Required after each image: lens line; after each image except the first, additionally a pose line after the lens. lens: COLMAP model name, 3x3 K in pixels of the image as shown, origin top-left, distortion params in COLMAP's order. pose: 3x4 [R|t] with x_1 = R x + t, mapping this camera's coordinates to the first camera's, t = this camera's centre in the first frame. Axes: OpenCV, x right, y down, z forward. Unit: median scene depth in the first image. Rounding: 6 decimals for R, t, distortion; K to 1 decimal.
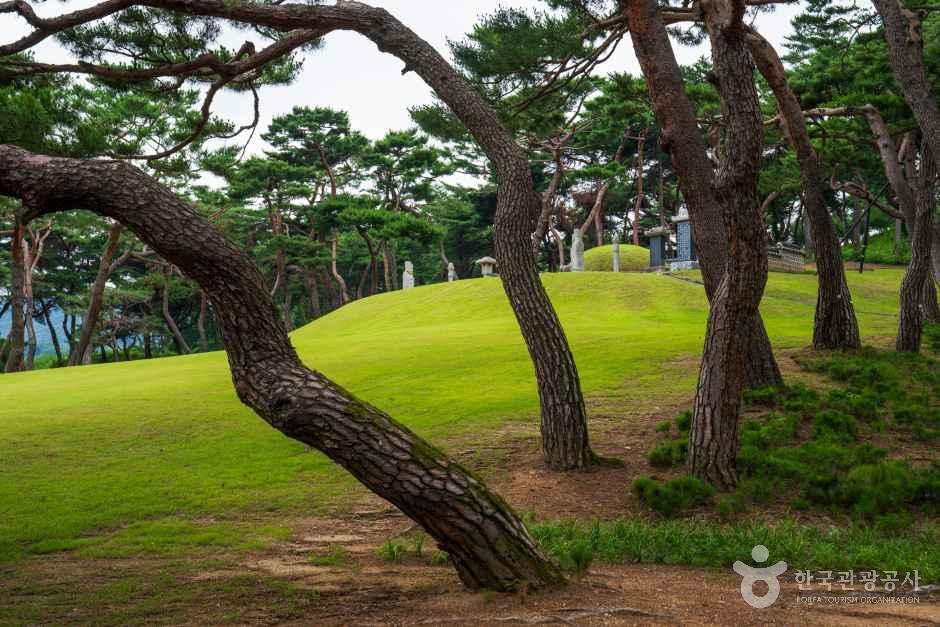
lens RADIAL K [[1701.0, 0, 450.4], [0, 1701.0, 352.0], [0, 0, 1]] dist [0.149934, 0.329322]
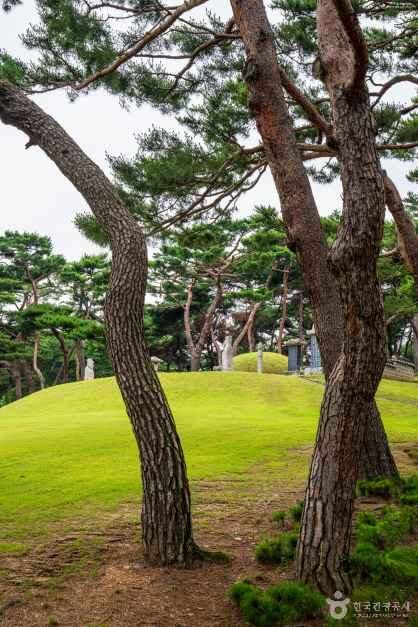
lens RADIAL K [[1159.1, 0, 209.0], [0, 1159.1, 313.5], [0, 0, 1]] dist [0.266996, 0.291687]
pose [[0.998519, 0.043020, 0.033289, 0.050353], [-0.039195, 0.993369, -0.108080, 0.001912], [-0.037718, 0.106616, 0.993585, 0.278657]]
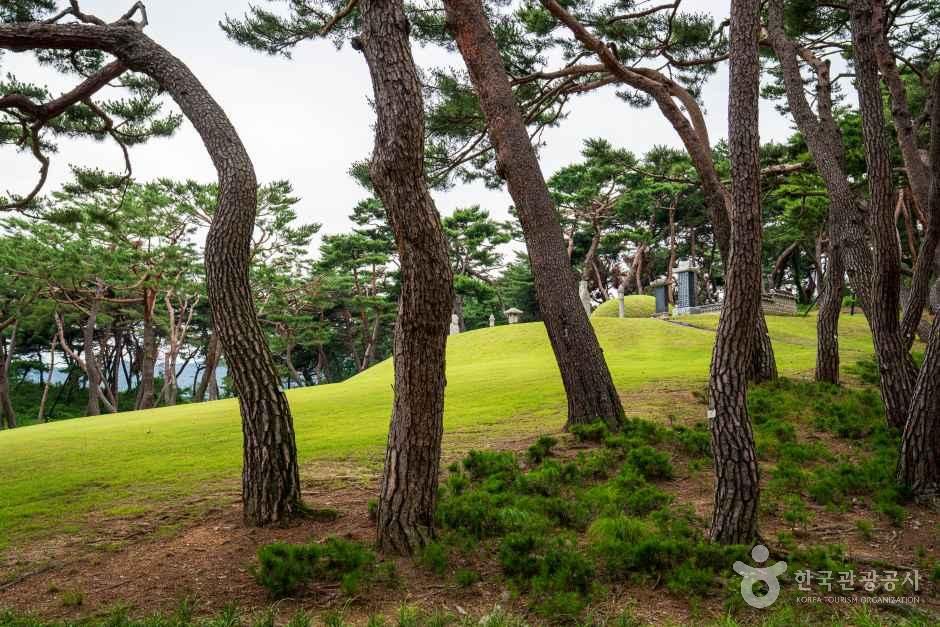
lens RADIAL K [[1164.2, 0, 497.4], [0, 1164.2, 309.7], [0, 0, 1]] dist [-0.019966, 0.021896]
pose [[0.986855, -0.026747, -0.159379, 0.217382], [0.015166, 0.997184, -0.073442, 0.005271], [0.160895, 0.070060, 0.984482, 0.343427]]
